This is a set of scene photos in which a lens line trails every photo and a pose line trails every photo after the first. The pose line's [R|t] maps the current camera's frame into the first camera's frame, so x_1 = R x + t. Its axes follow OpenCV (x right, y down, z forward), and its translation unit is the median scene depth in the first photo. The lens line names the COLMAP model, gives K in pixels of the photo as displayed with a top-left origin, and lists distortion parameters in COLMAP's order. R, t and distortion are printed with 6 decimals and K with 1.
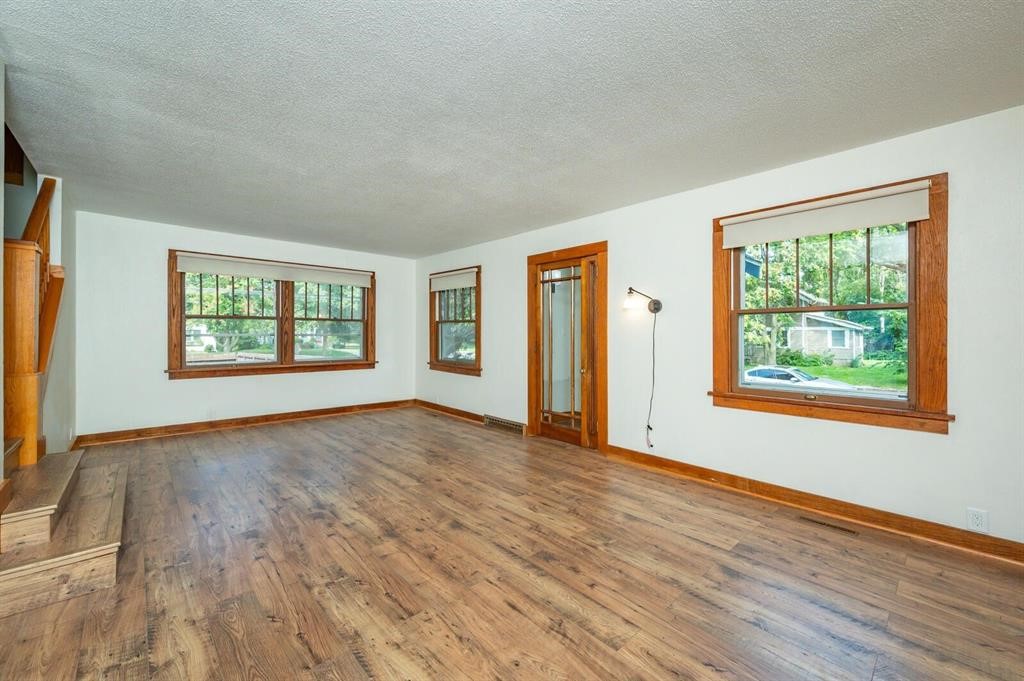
lens RADIAL K [[408.2, 0, 516.7], [0, 408.2, 332.5], [0, 0, 1]] dist [-0.000793, 0.000148]
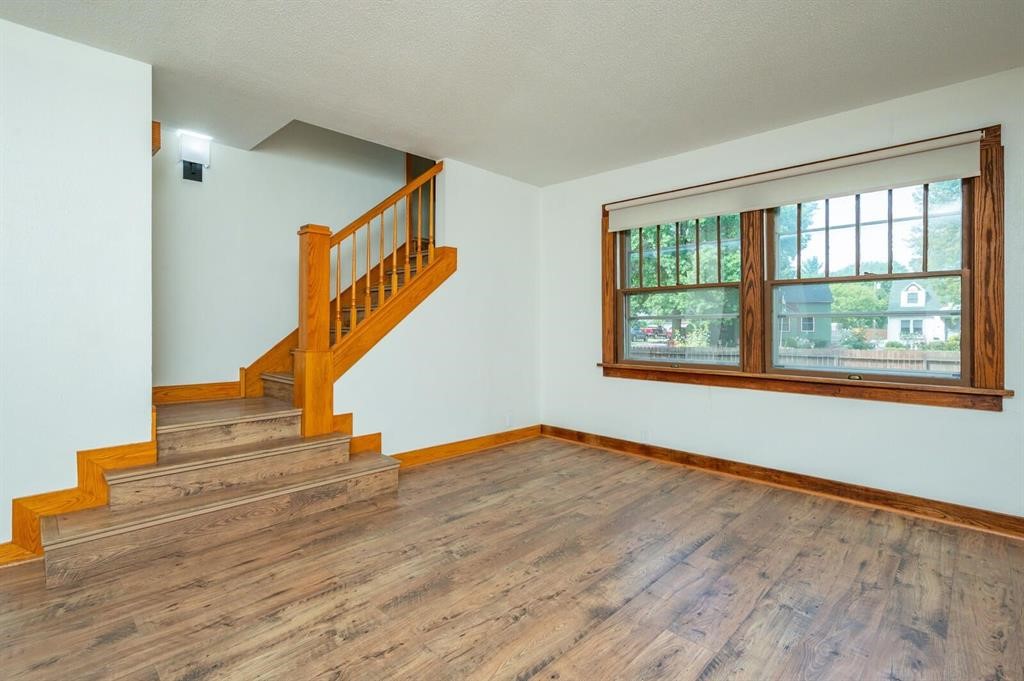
lens RADIAL K [[487.1, 0, 511.4], [0, 487.1, 327.0], [0, 0, 1]] dist [-0.001158, 0.000494]
pose [[0.047748, -0.000410, -0.998859, 0.077810], [0.005092, 0.999987, -0.000167, 0.038544], [0.998846, -0.005078, 0.047750, 1.318291]]
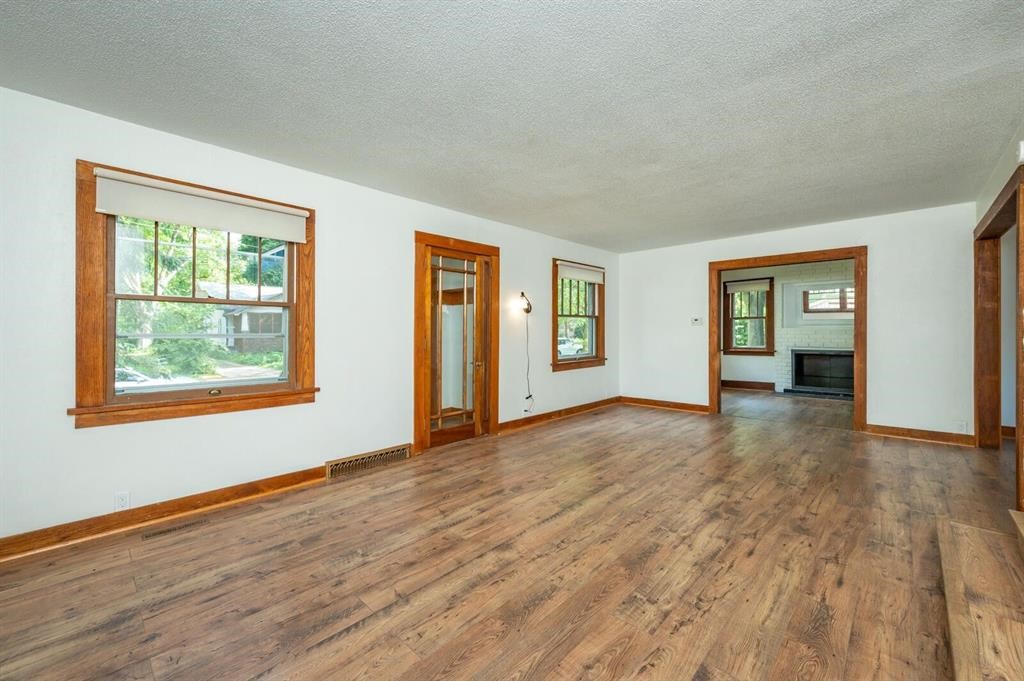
lens RADIAL K [[408.2, 0, 511.1], [0, 408.2, 327.9], [0, 0, 1]] dist [-0.000793, 0.000148]
pose [[-0.053535, -0.000879, 0.998566, -1.368055], [-0.004160, 0.999991, 0.000658, 0.002814], [-0.998557, -0.004119, -0.053538, 1.500530]]
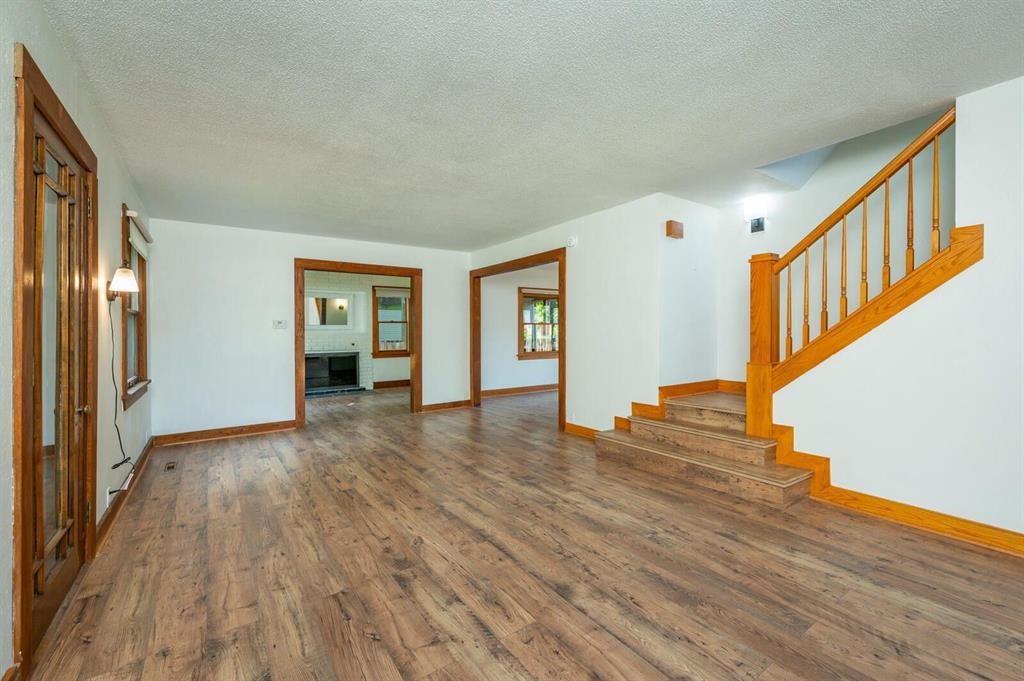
lens RADIAL K [[433.6, 0, 510.6], [0, 433.6, 334.5], [0, 0, 1]] dist [0.001759, 0.000162]
pose [[-0.988659, 0.000809, 0.150178, -0.598840], [0.000209, 0.999992, -0.004014, 0.019409], [-0.150180, -0.003937, -0.988651, 2.173059]]
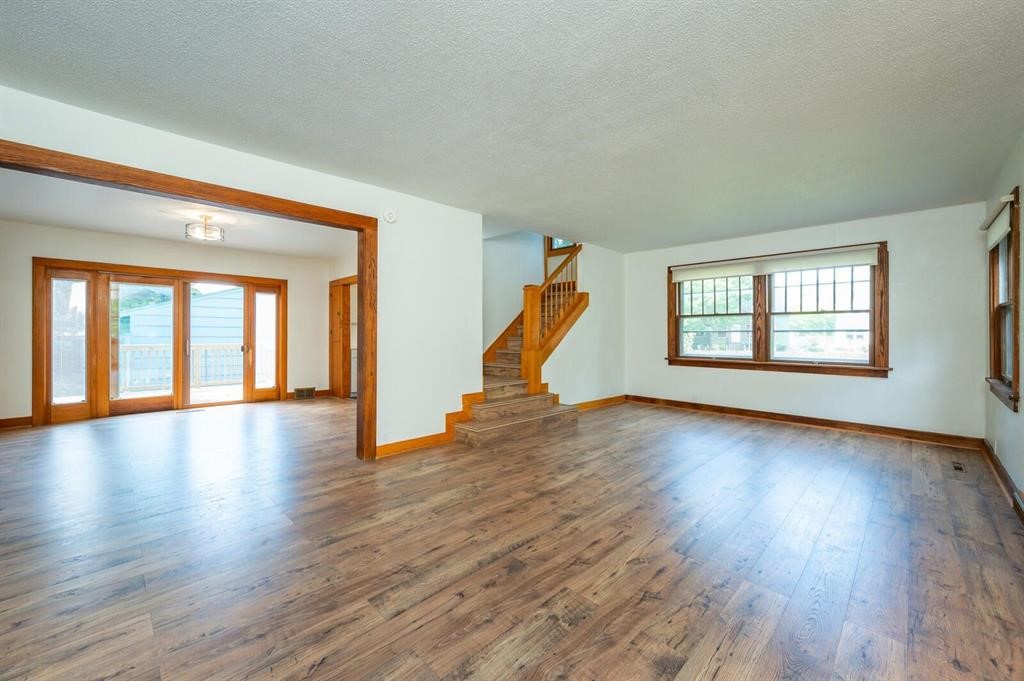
lens RADIAL K [[408.2, 0, 510.9], [0, 408.2, 336.0], [0, 0, 1]] dist [-0.000793, 0.000148]
pose [[0.033575, 0.003291, -0.999431, 0.762895], [0.006097, 0.999975, 0.003498, 0.022059], [0.999418, -0.006211, 0.033554, 0.746323]]
